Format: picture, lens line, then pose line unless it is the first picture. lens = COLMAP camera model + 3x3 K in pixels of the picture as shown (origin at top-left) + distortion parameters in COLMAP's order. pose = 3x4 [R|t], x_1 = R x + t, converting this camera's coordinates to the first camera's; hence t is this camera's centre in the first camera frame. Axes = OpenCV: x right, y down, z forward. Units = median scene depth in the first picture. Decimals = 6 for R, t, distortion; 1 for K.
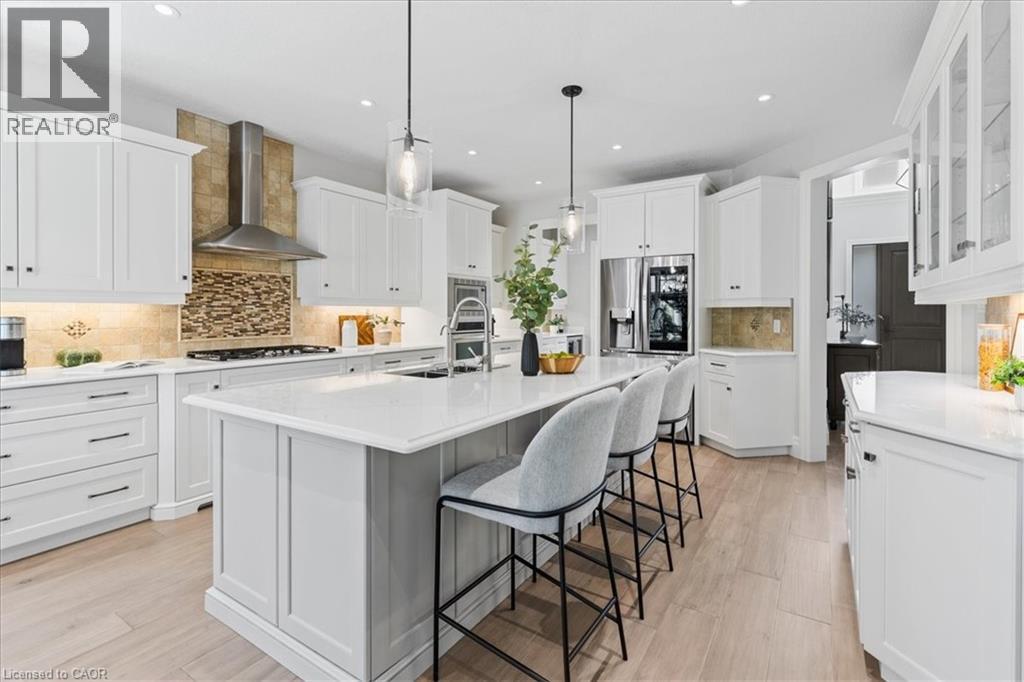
lens RADIAL K [[465.7, 0, 523.8], [0, 465.7, 314.0], [0, 0, 1]] dist [-0.001407, -0.000027]
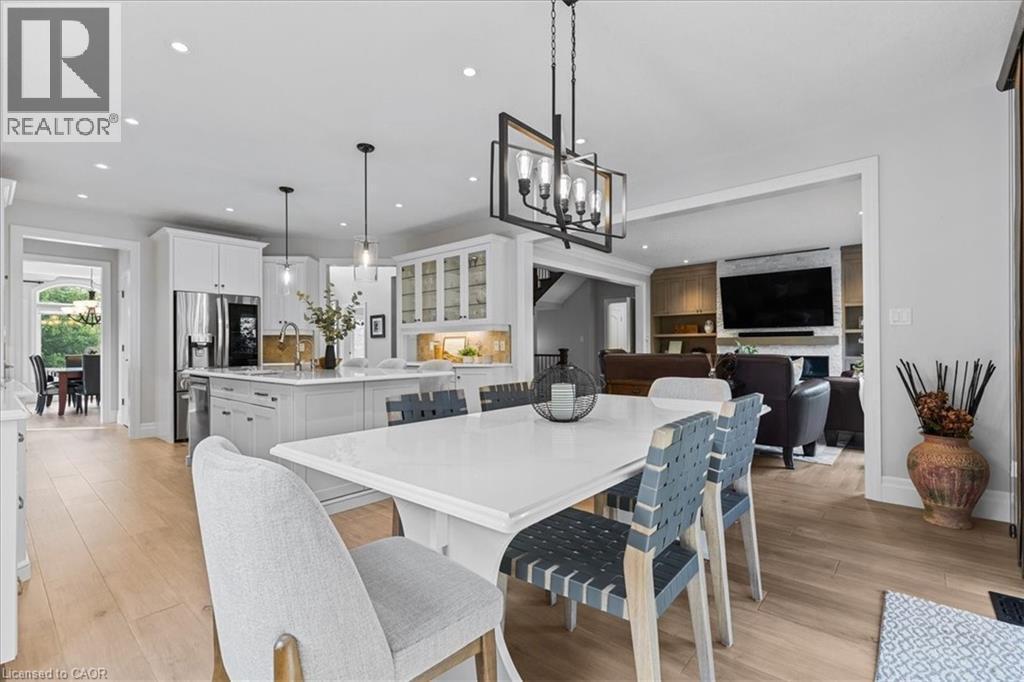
lens RADIAL K [[465.7, 0, 511.6], [0, 465.7, 343.4], [0, 0, 1]] dist [-0.001407, -0.000027]
pose [[0.144139, 0.006167, 0.989538, -0.928370], [0.007449, 0.999945, -0.007317, 0.028745], [-0.989529, 0.008426, 0.144085, 0.037195]]
